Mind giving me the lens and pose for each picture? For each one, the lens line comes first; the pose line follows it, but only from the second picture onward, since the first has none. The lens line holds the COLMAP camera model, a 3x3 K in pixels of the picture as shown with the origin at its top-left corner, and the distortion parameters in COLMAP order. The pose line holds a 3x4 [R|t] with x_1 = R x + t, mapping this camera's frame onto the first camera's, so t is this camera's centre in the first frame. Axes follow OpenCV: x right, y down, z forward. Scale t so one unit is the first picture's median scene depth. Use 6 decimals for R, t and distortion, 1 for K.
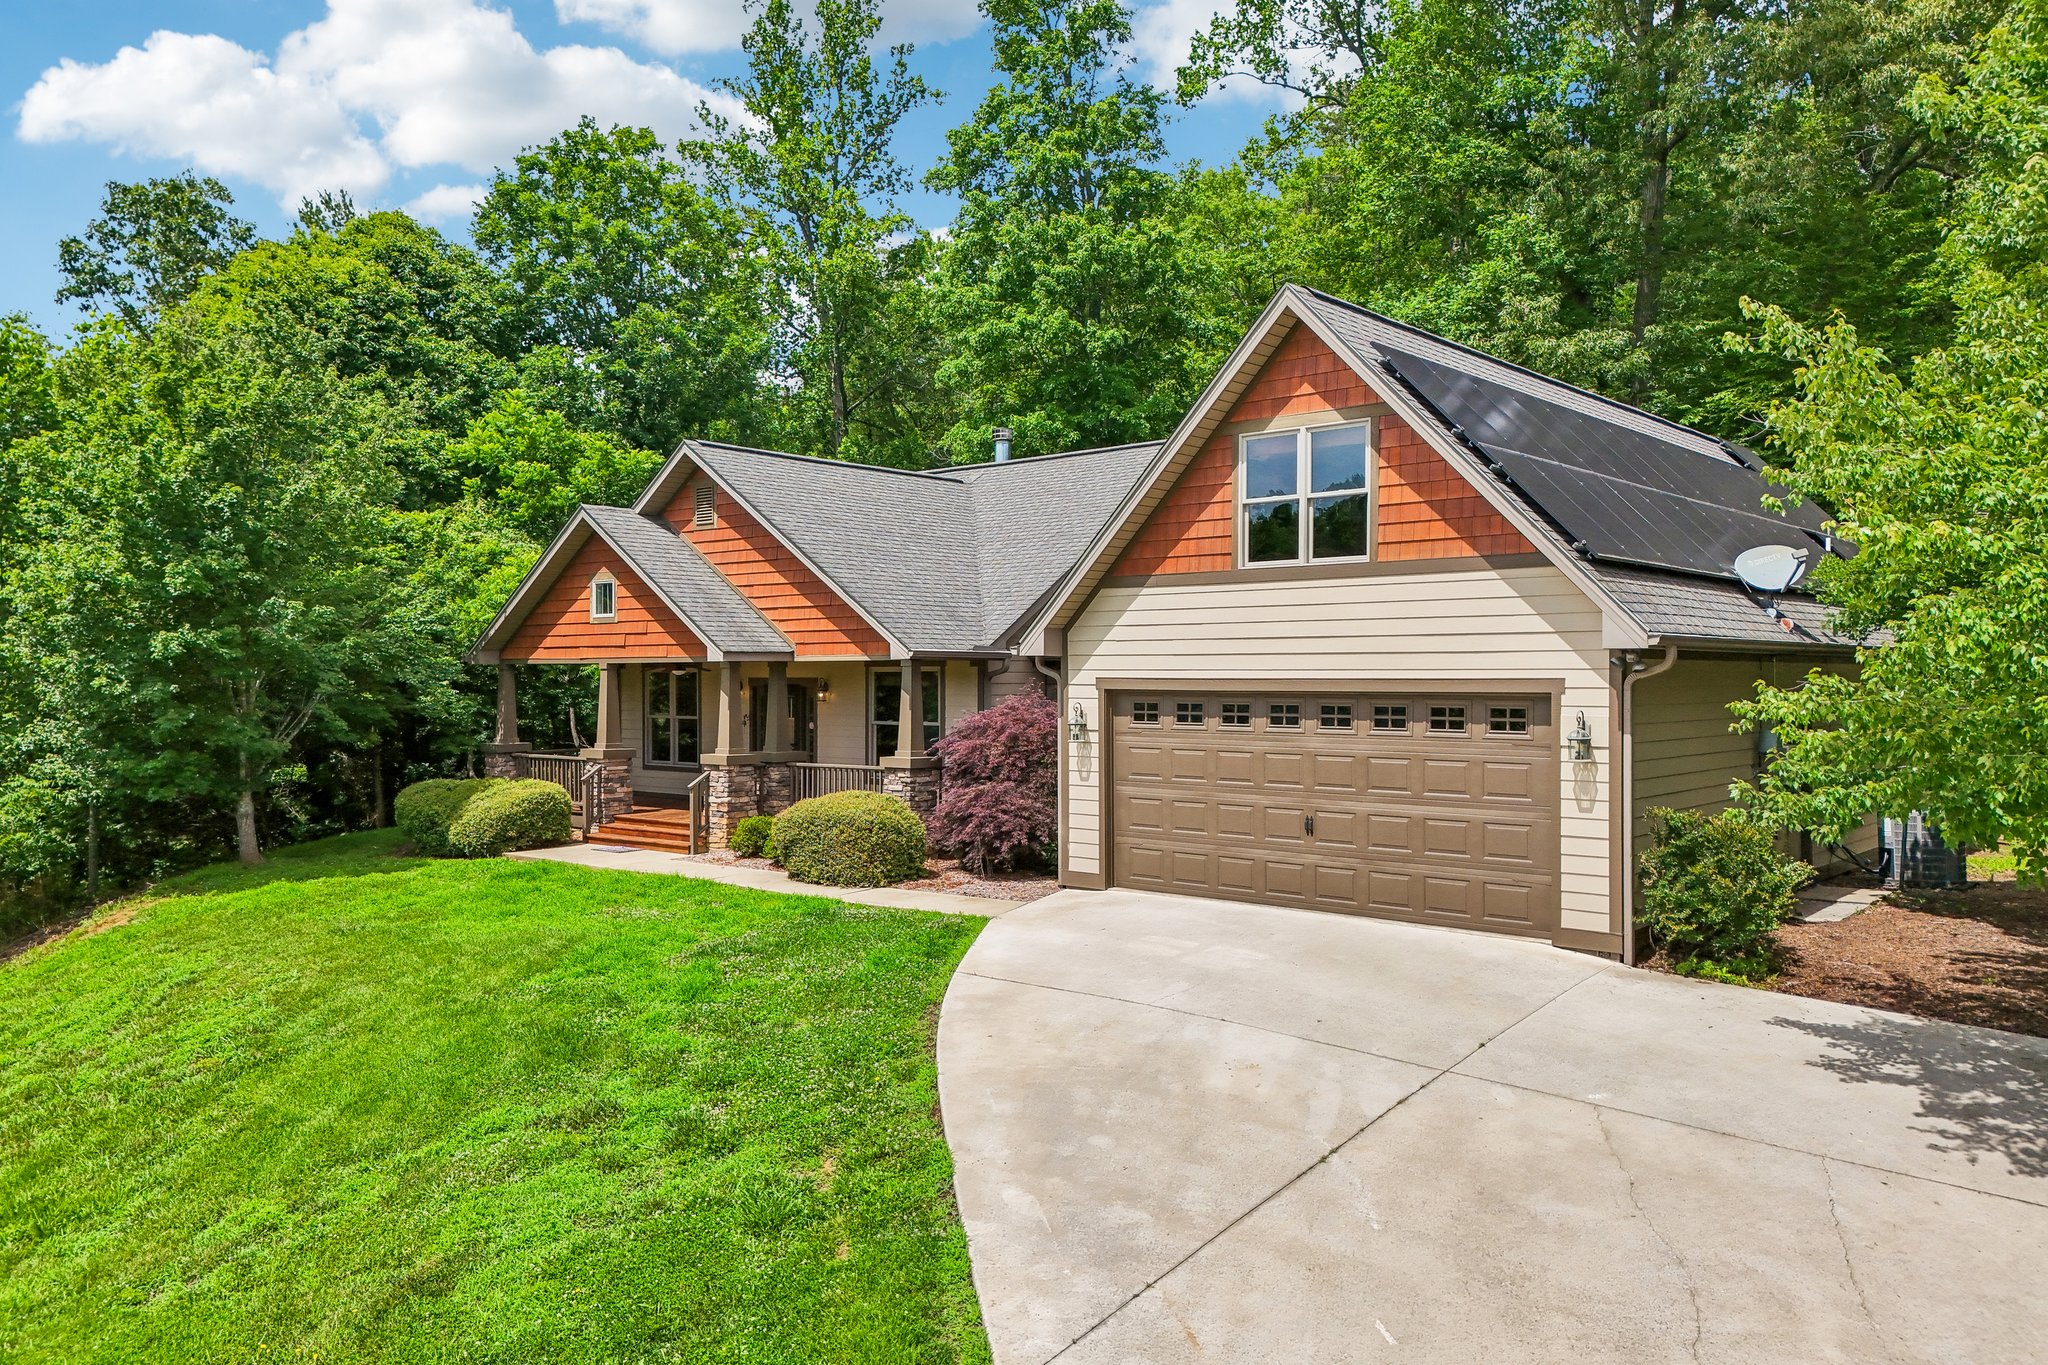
lens RADIAL K [[1465.6, 0, 1024.0], [0, 1465.6, 682.5], [0, 0, 1]] dist [0.033004, -0.000387]
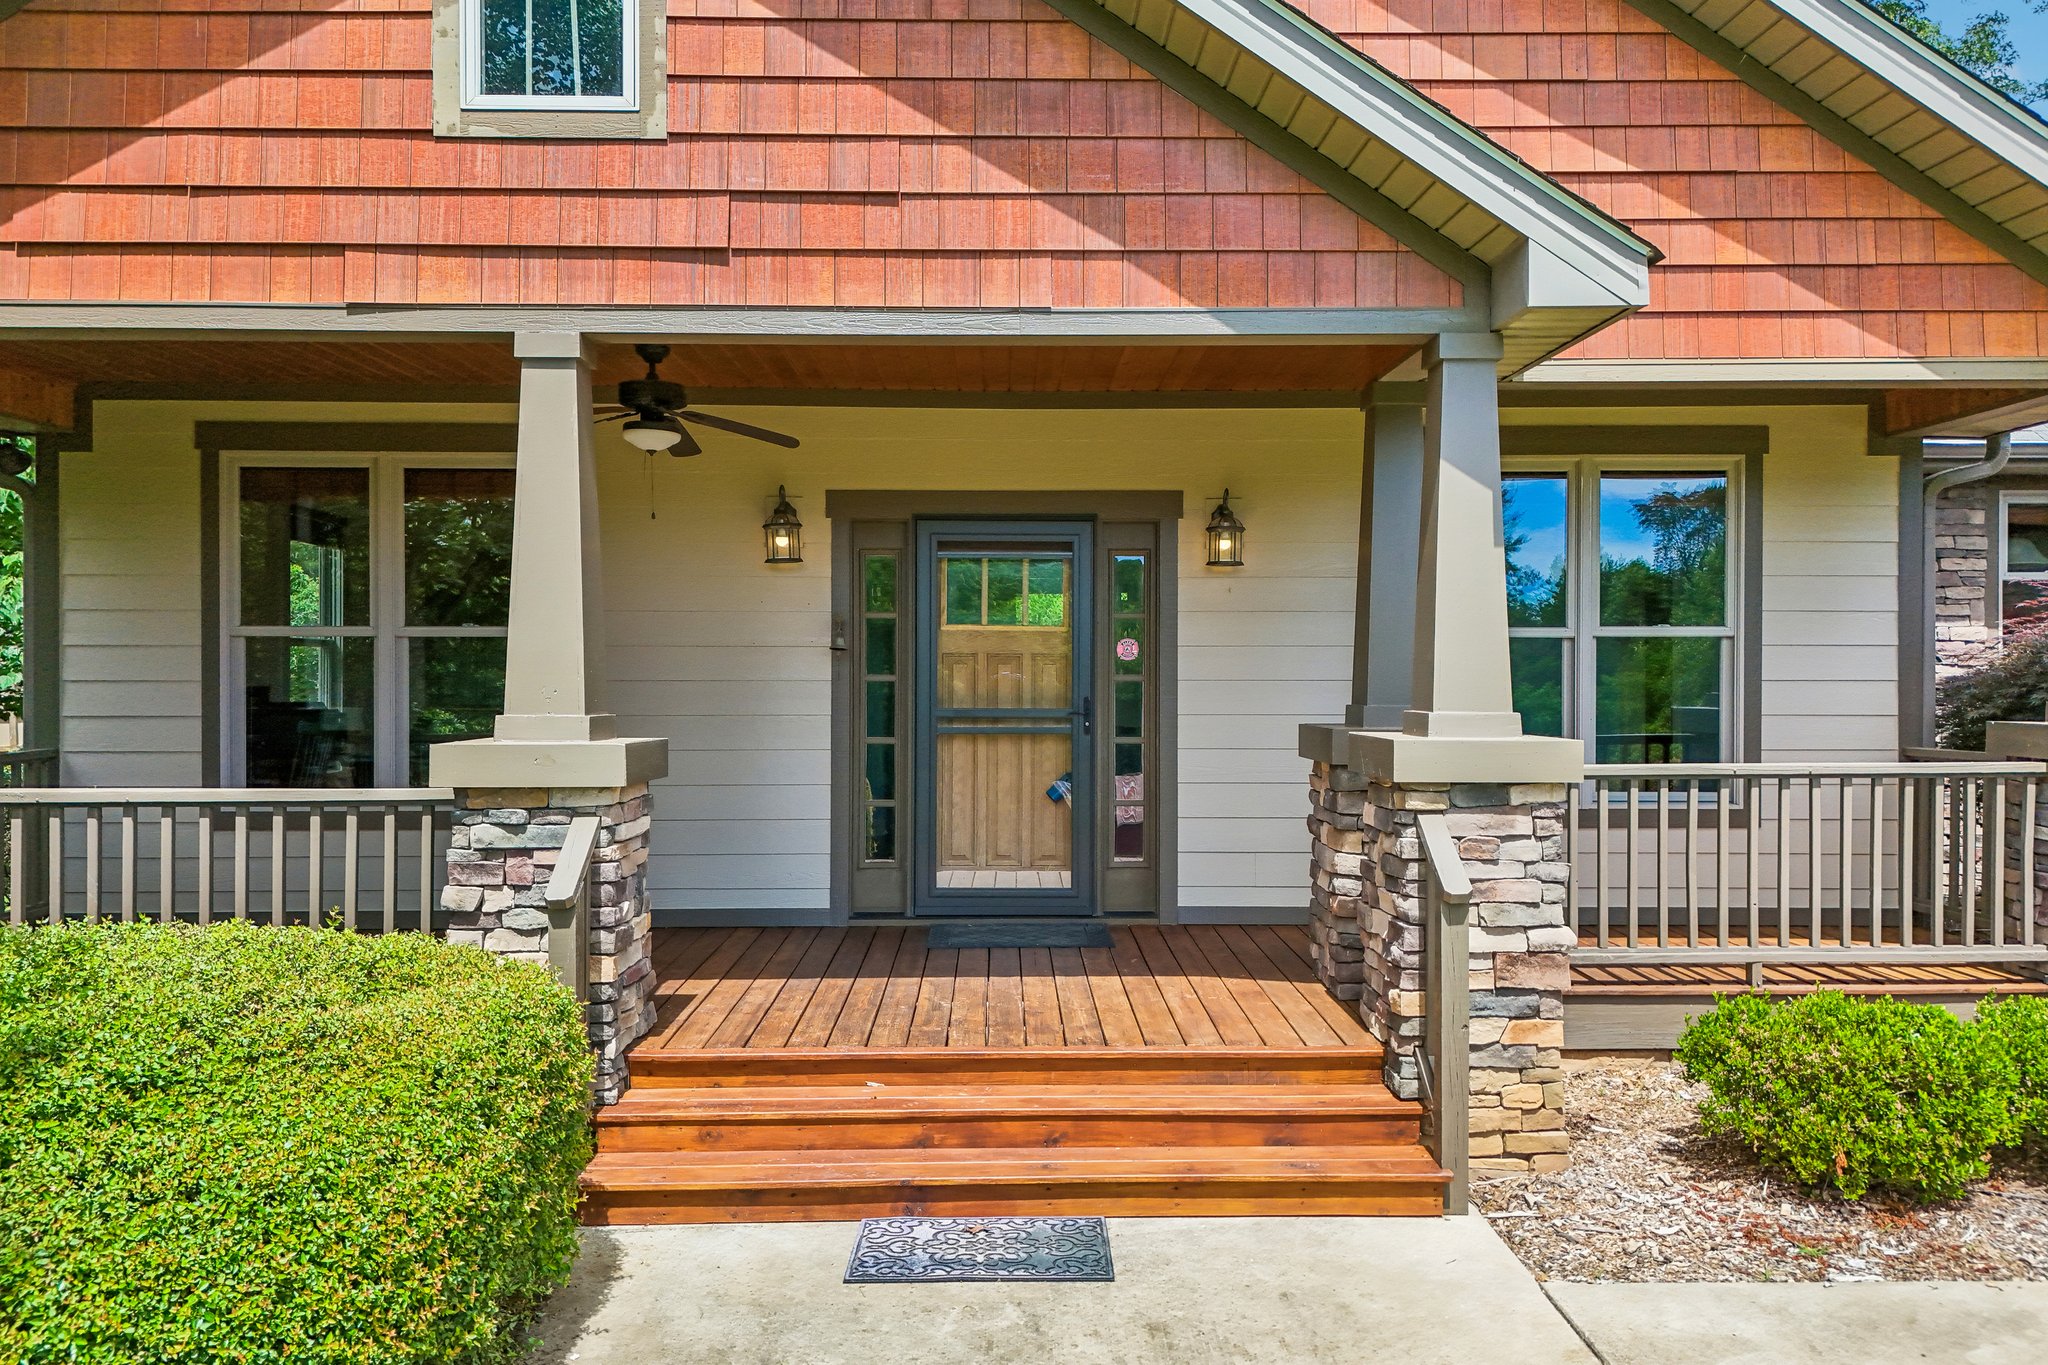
lens RADIAL K [[1465.6, 0, 1024.0], [0, 1465.6, 682.5], [0, 0, 1]] dist [0.033004, -0.000387]
pose [[0.744603, -0.010371, 0.667427, -0.521362], [0.007088, 0.999946, 0.007630, 0.048599], [-0.667470, -0.000951, 0.744636, 1.111780]]
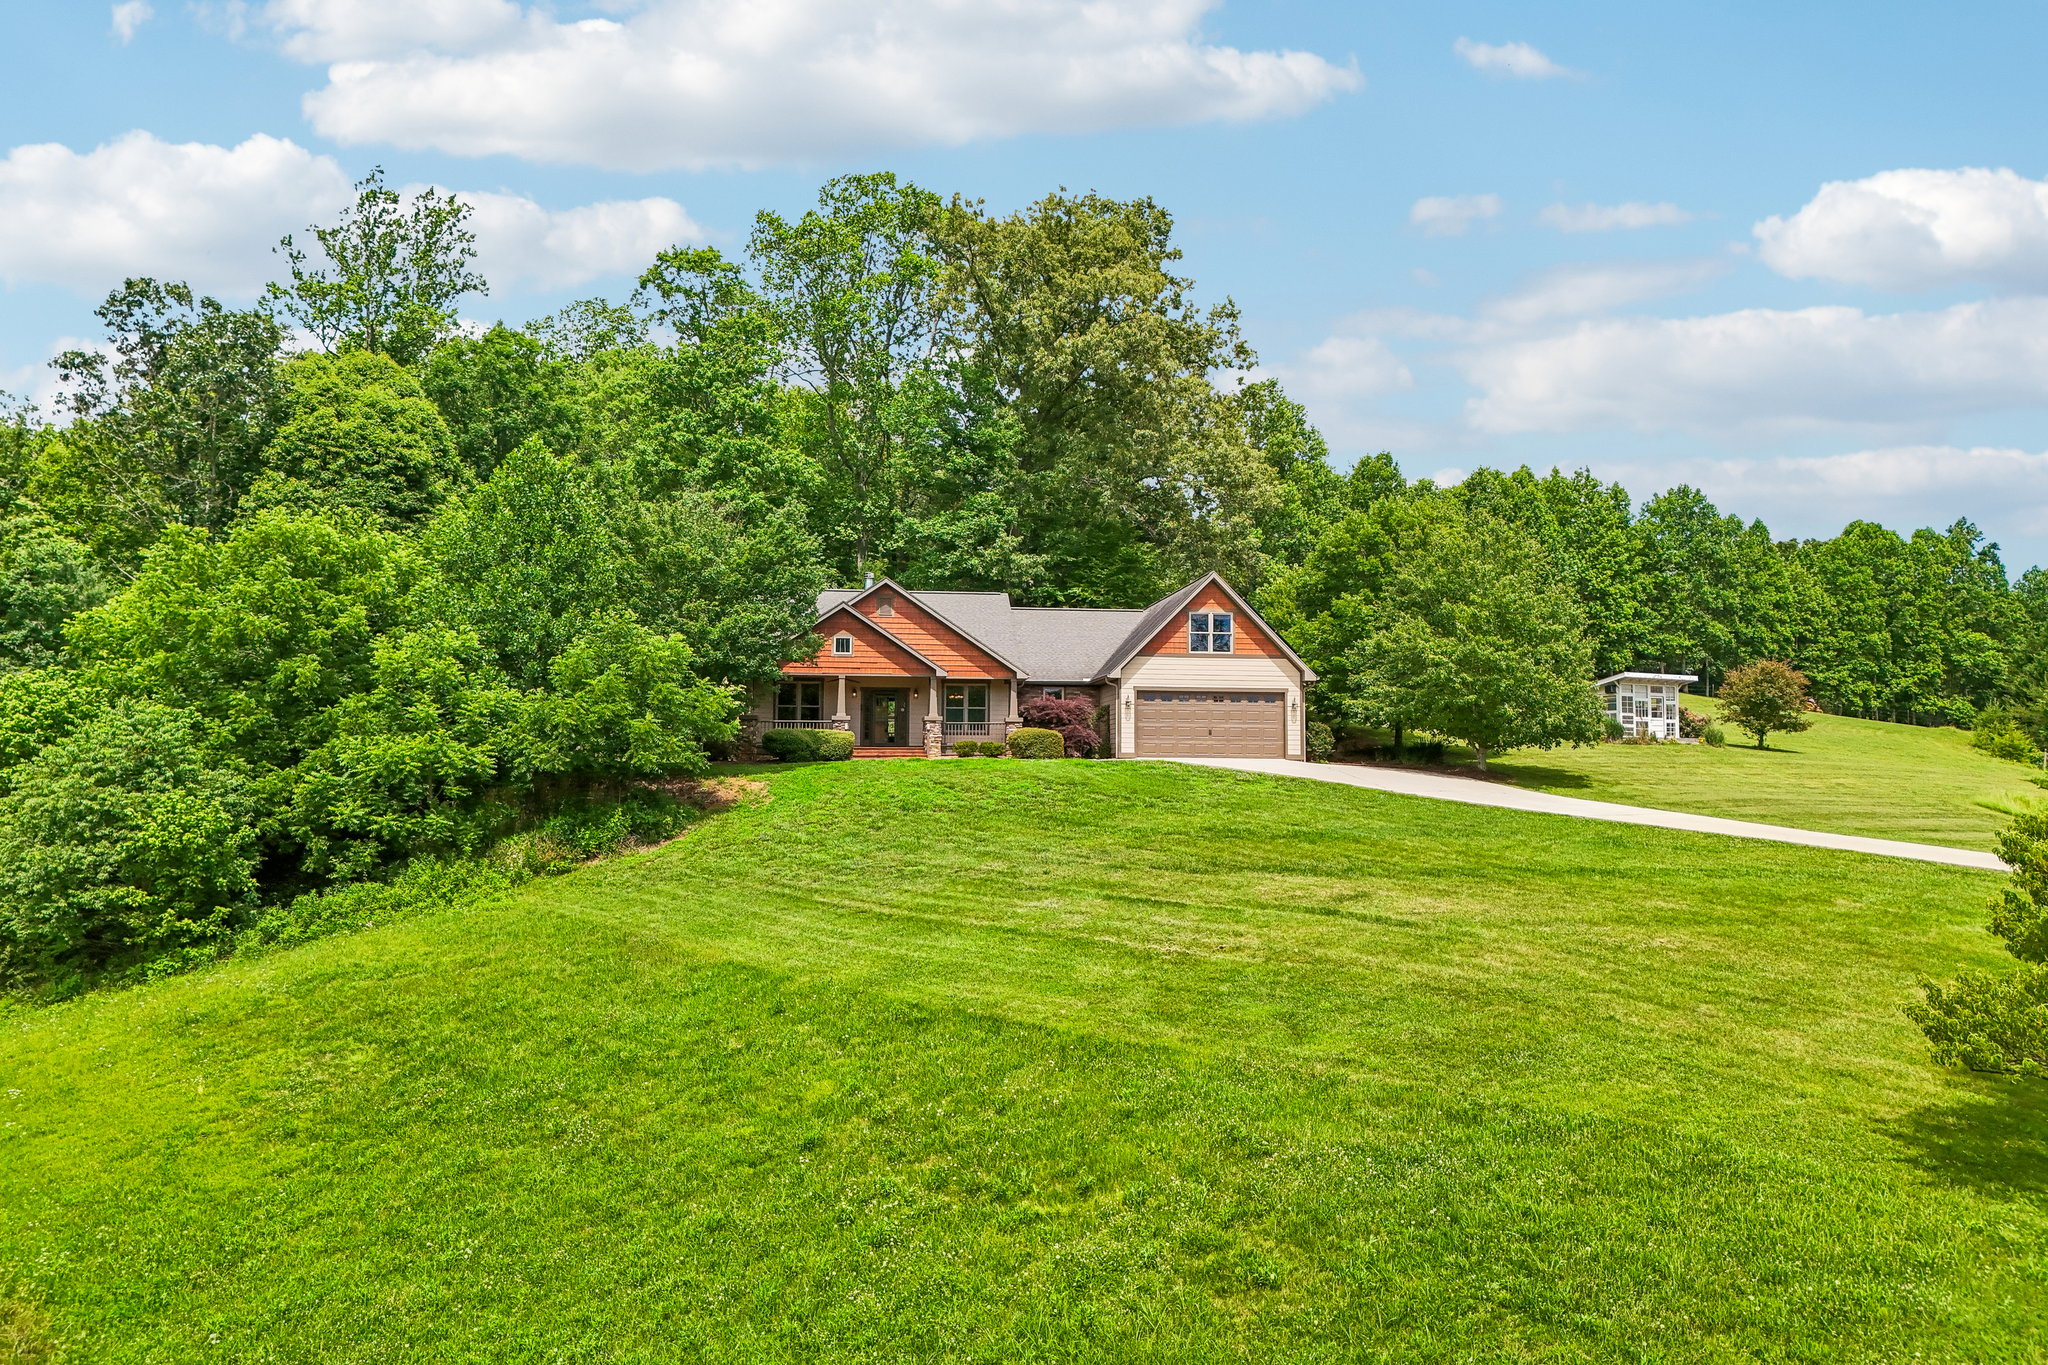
lens RADIAL K [[1465.6, 0, 1024.0], [0, 1465.6, 682.5], [0, 0, 1]] dist [0.033004, -0.000387]
pose [[0.656952, 0.008619, 0.753883, -2.346165], [-0.009562, 0.999949, -0.003099, 0.000105], [-0.753872, -0.005173, 0.657001, -0.786014]]
